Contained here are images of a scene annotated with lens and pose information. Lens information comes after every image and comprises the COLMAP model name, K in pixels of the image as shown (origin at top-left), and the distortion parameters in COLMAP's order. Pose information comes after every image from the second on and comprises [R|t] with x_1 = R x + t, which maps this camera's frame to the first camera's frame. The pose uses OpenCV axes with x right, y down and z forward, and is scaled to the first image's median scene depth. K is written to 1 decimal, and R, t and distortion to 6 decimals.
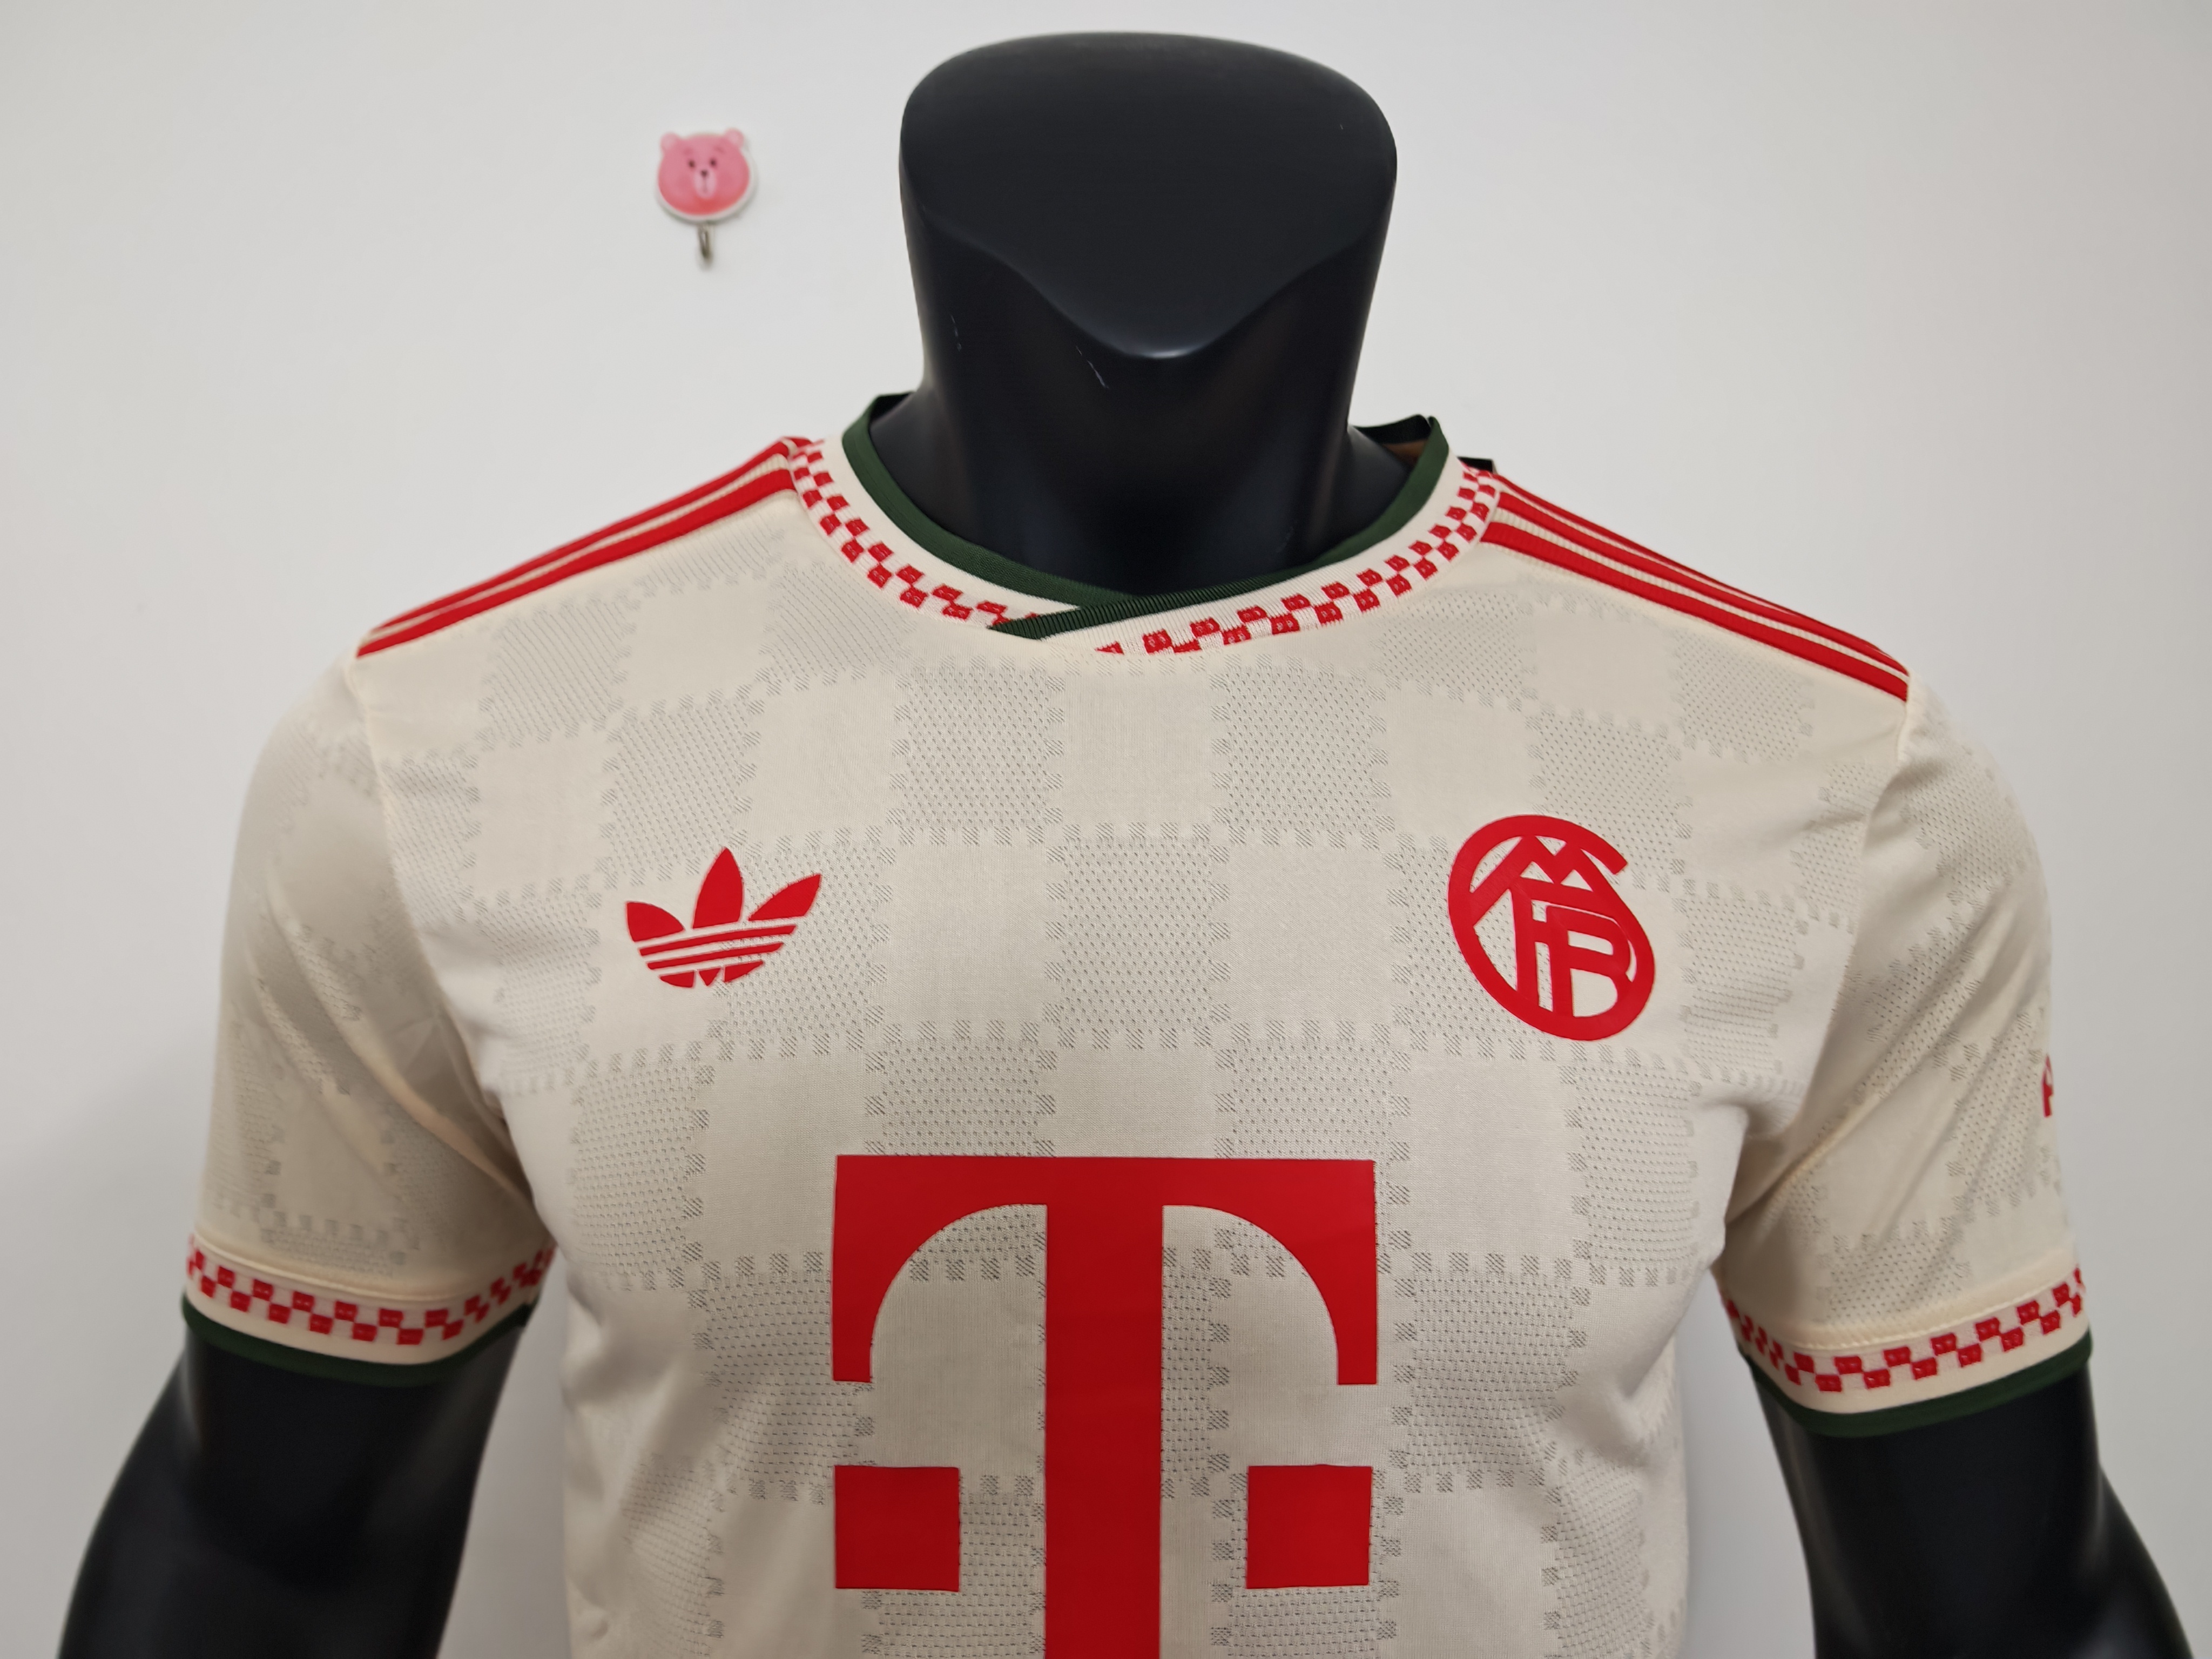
lens RADIAL K [[1598.9, 0, 1106.0], [0, 1598.9, 829.5], [0, 0, 1]] dist [0.098132, -0.128593]
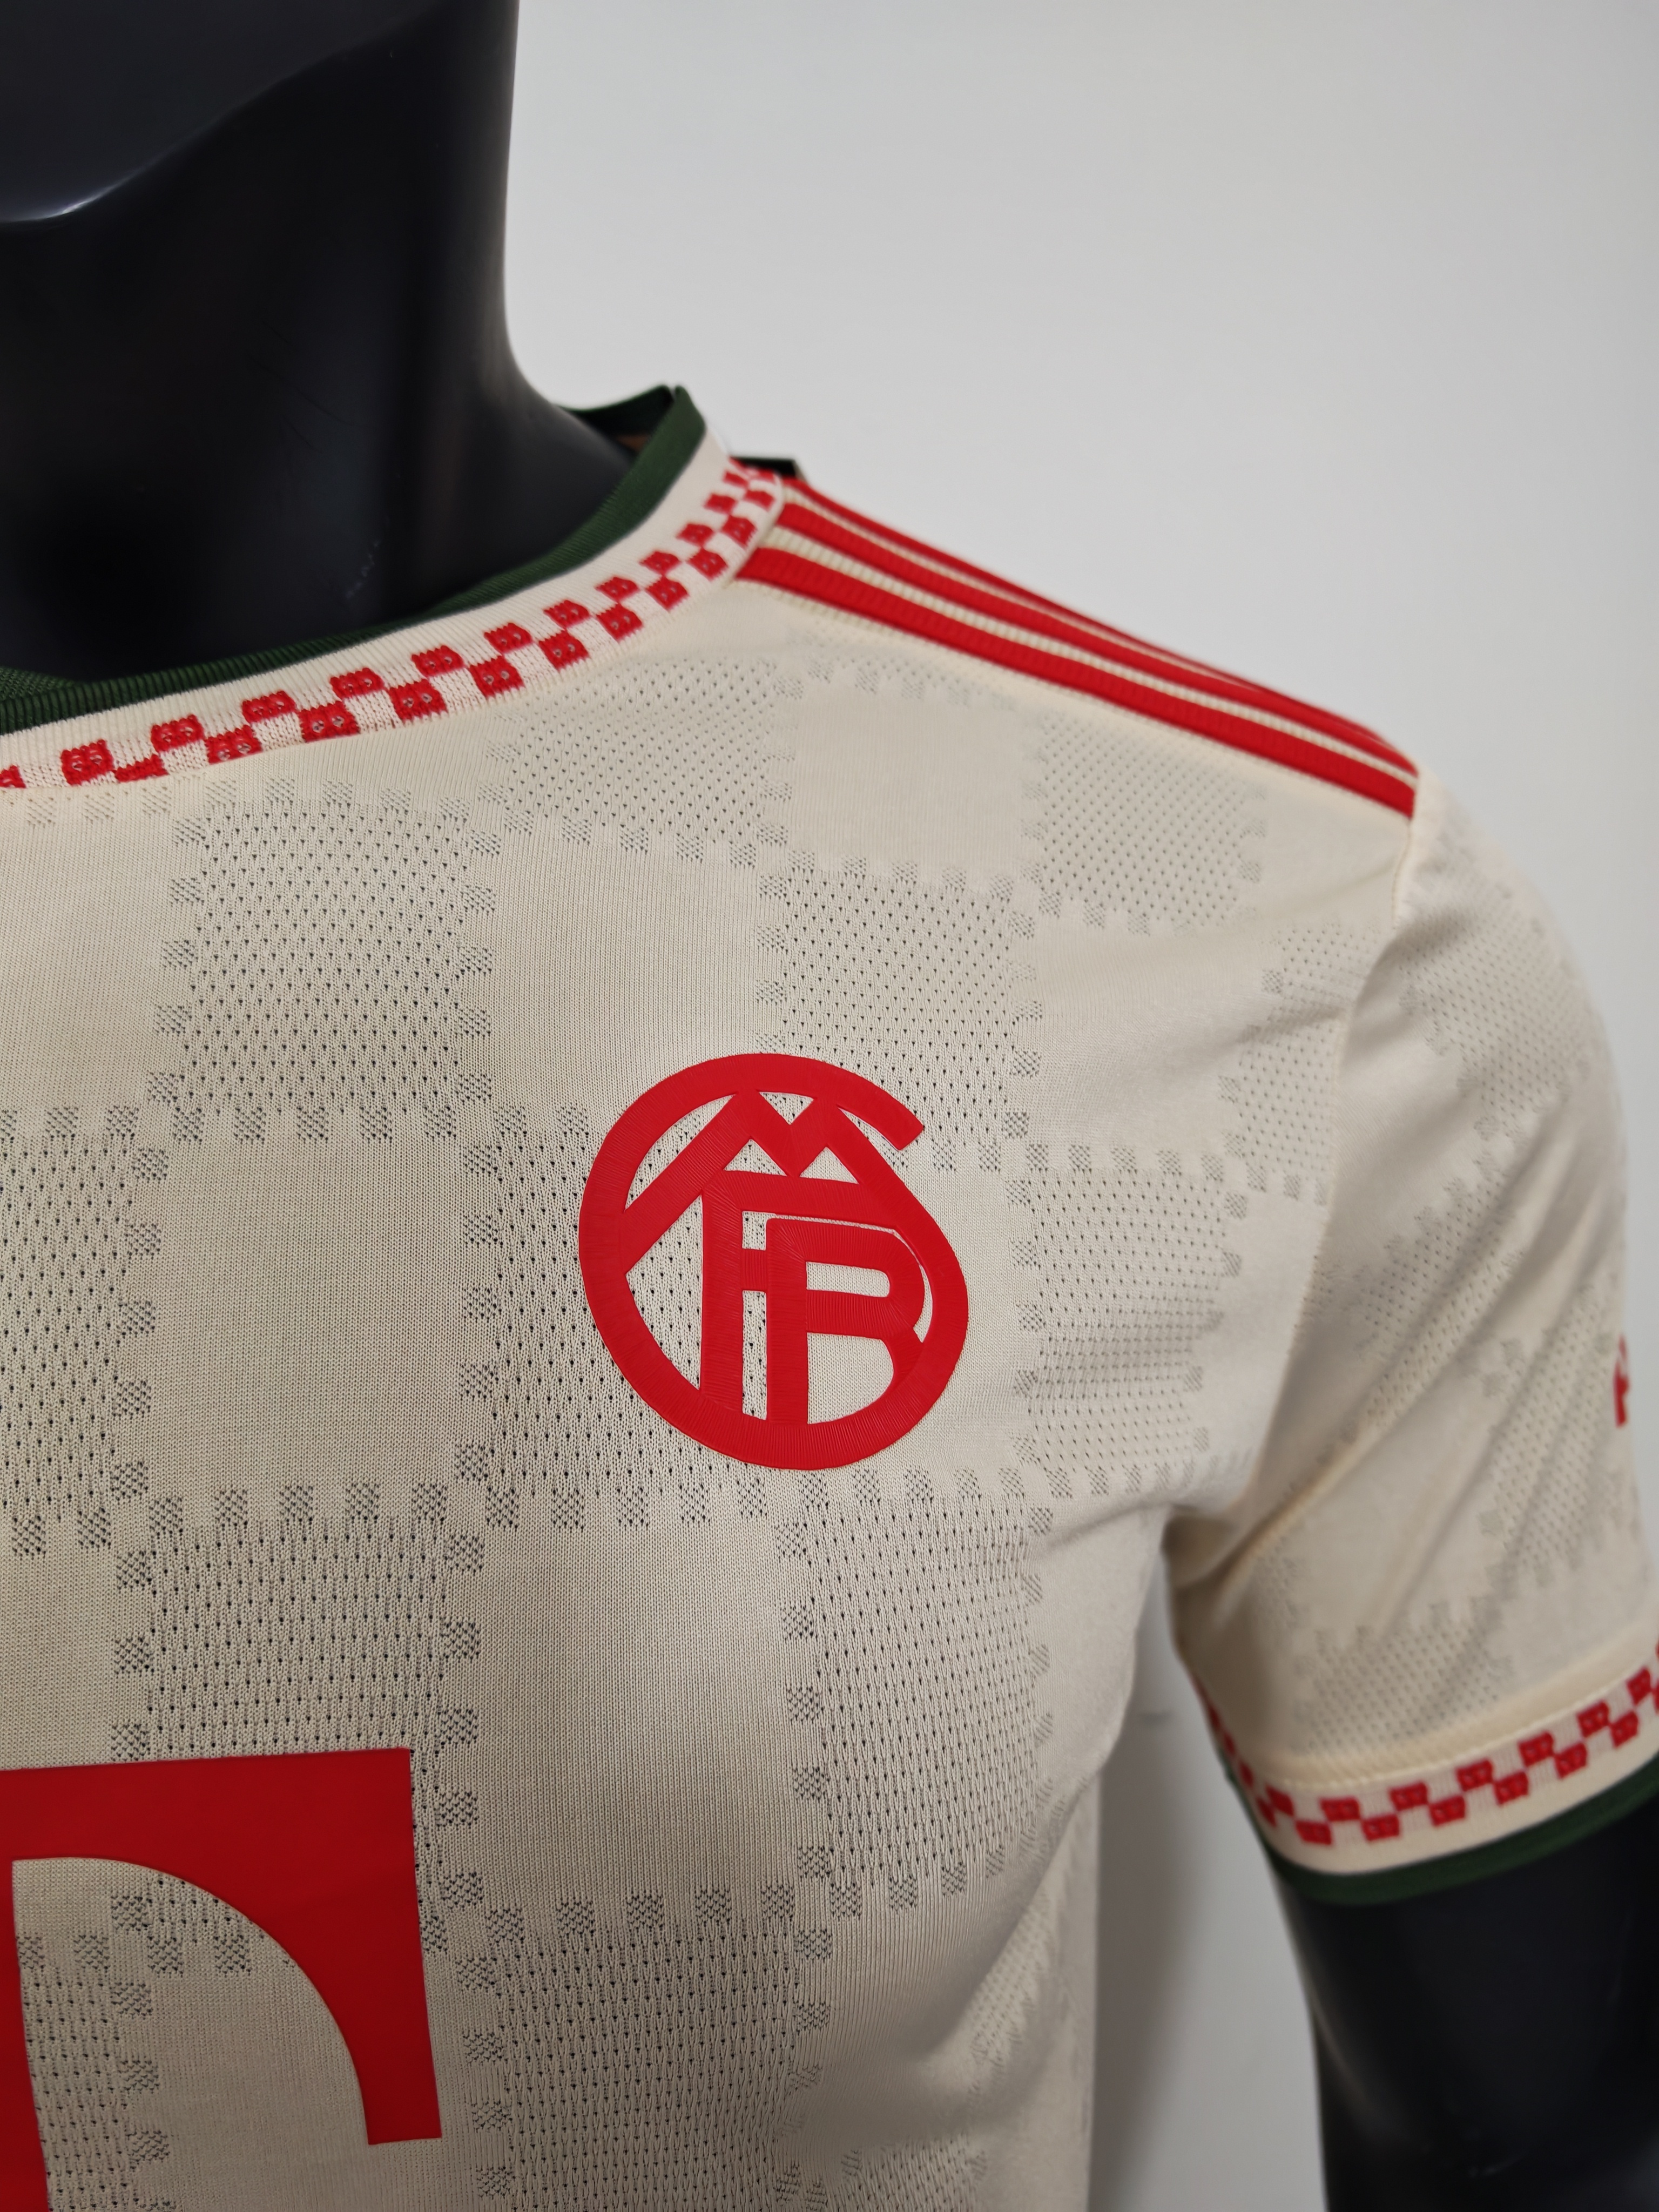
lens RADIAL K [[1553.7, 0, 831.2], [0, 1553.7, 1163.2], [0, 0, 1]] dist [0.085013, -0.149981]
pose [[0.996388, -0.058664, 0.061399, 0.237879], [0.051500, 0.992330, 0.112382, -0.028085], [-0.067521, -0.108814, 0.991766, 0.424127]]
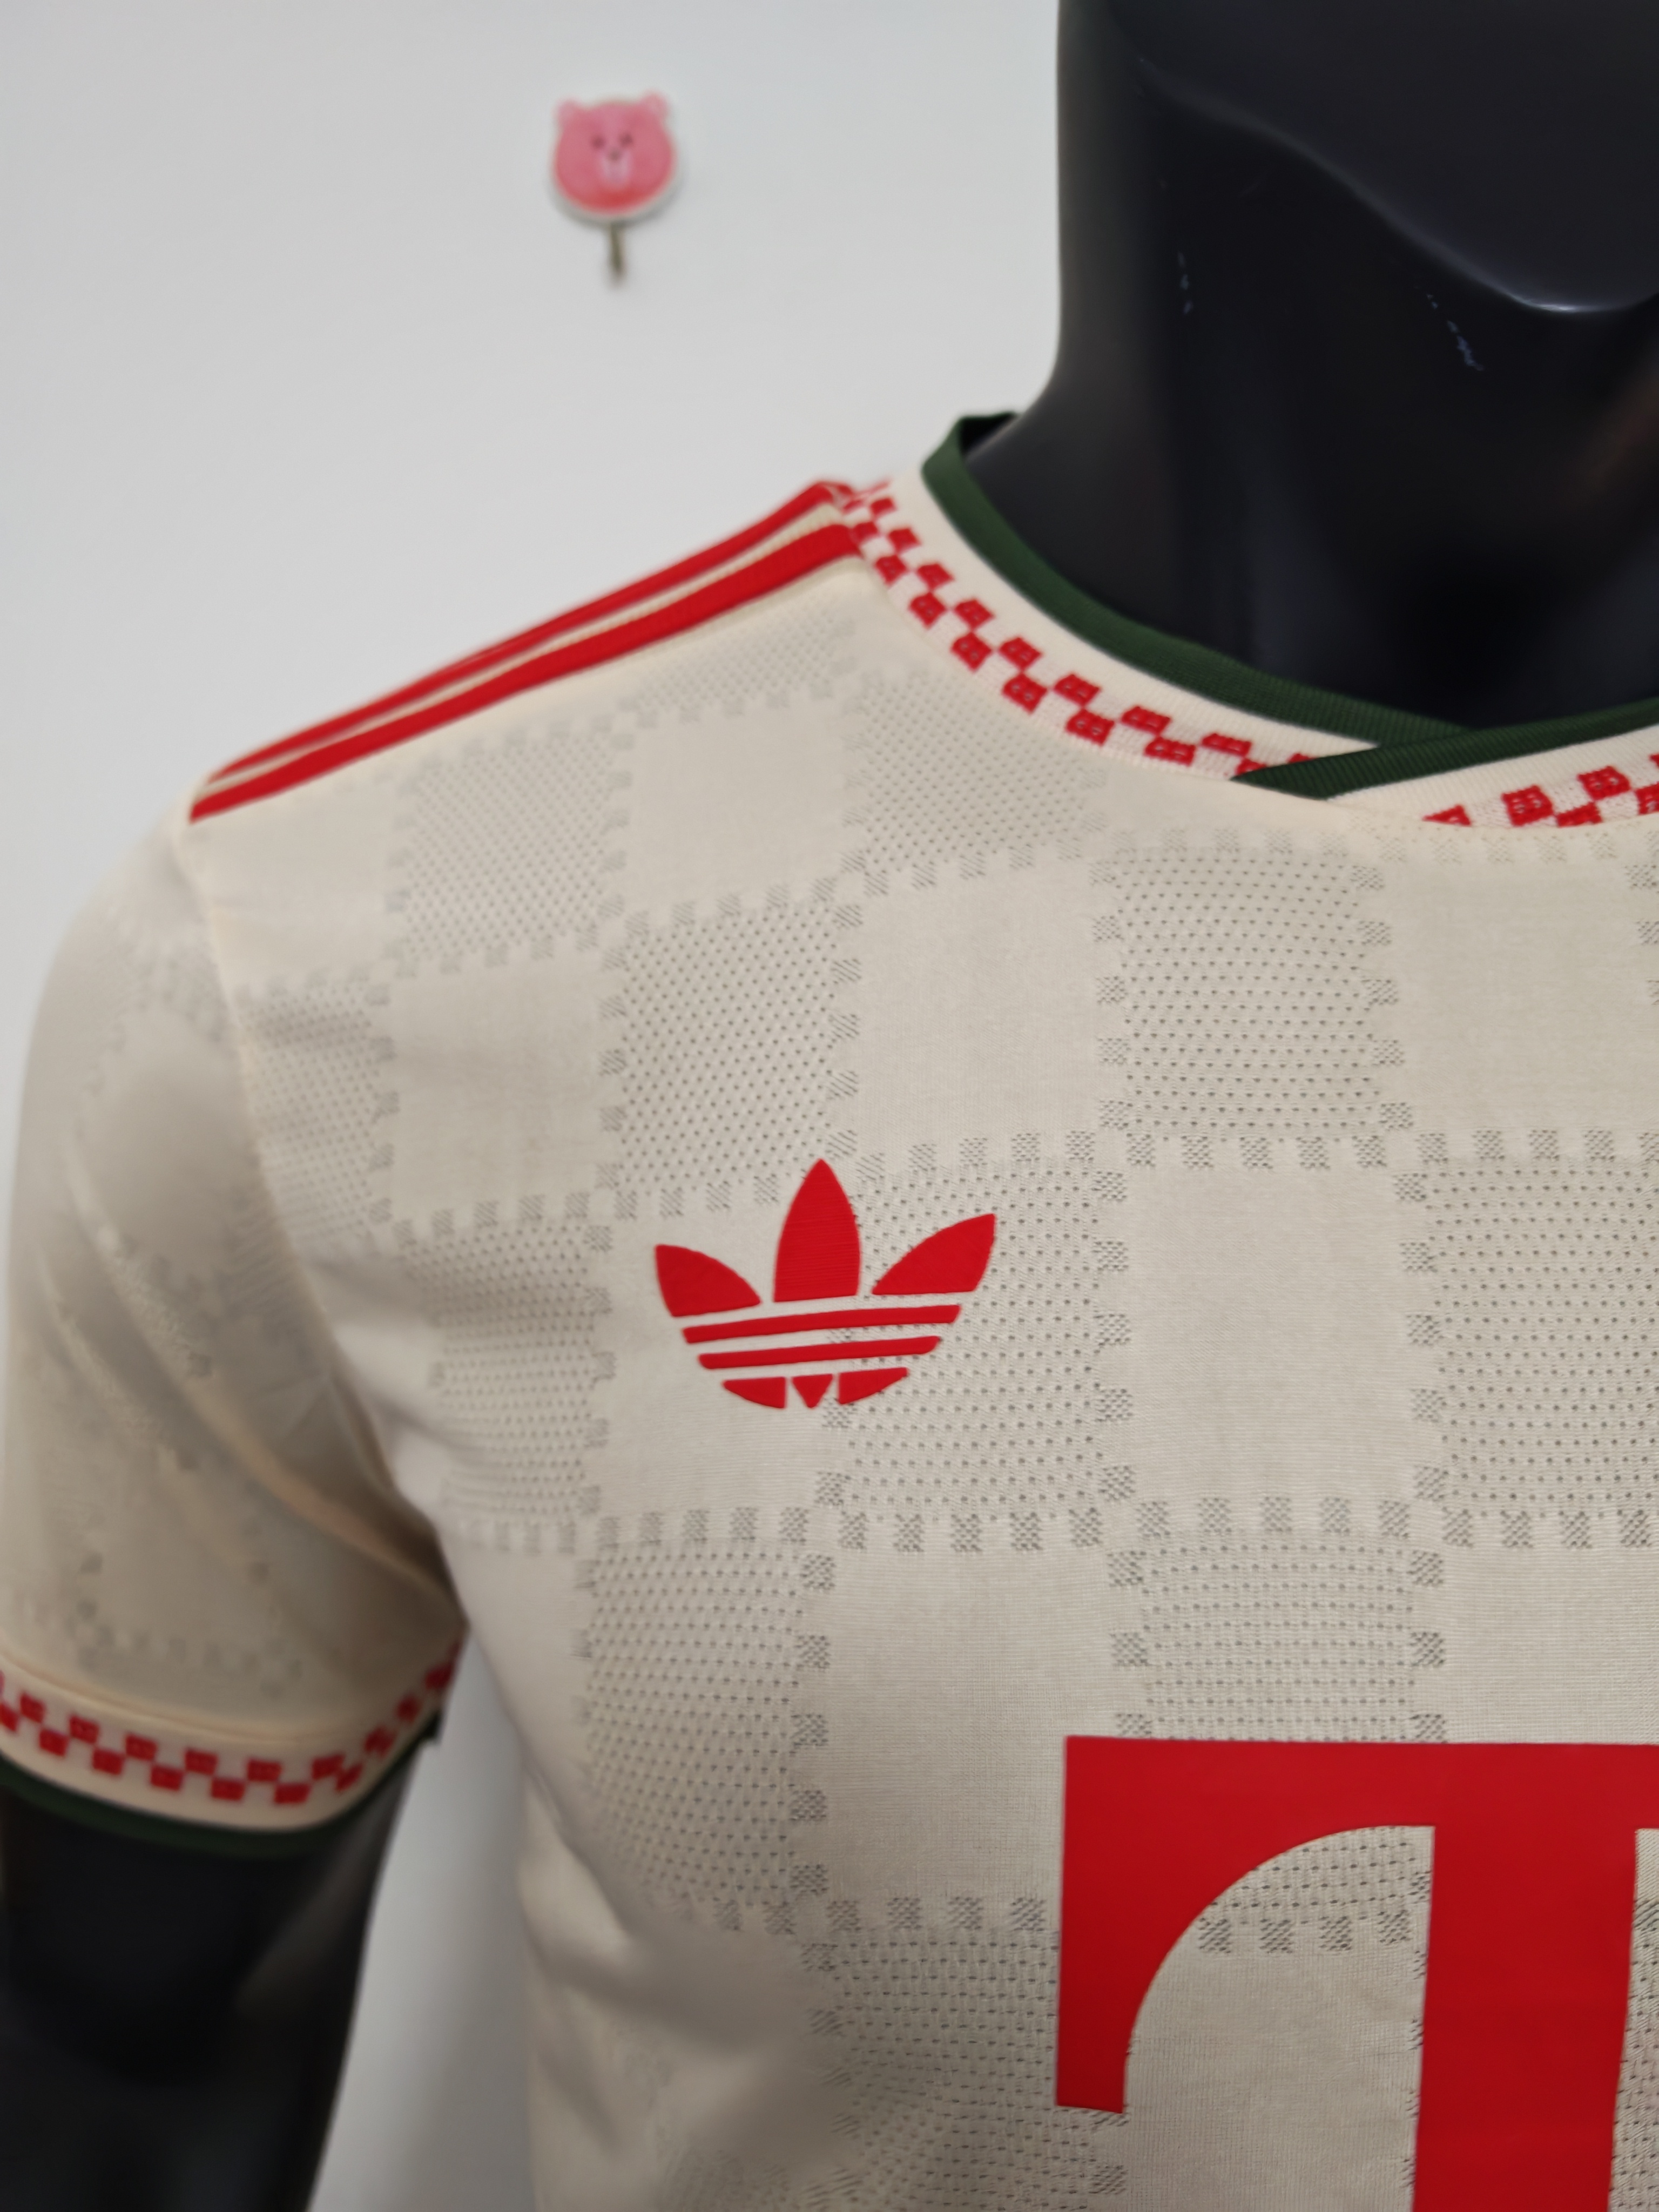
lens RADIAL K [[1598.9, 0, 865.5], [0, 1598.9, 1168.0], [0, 0, 1]] dist [0.098132, -0.128593]
pose [[0.999511, 0.017503, -0.025919, -0.186850], [-0.014590, 0.993980, 0.108587, -0.045570], [0.027663, -0.108156, 0.993749, 0.378646]]
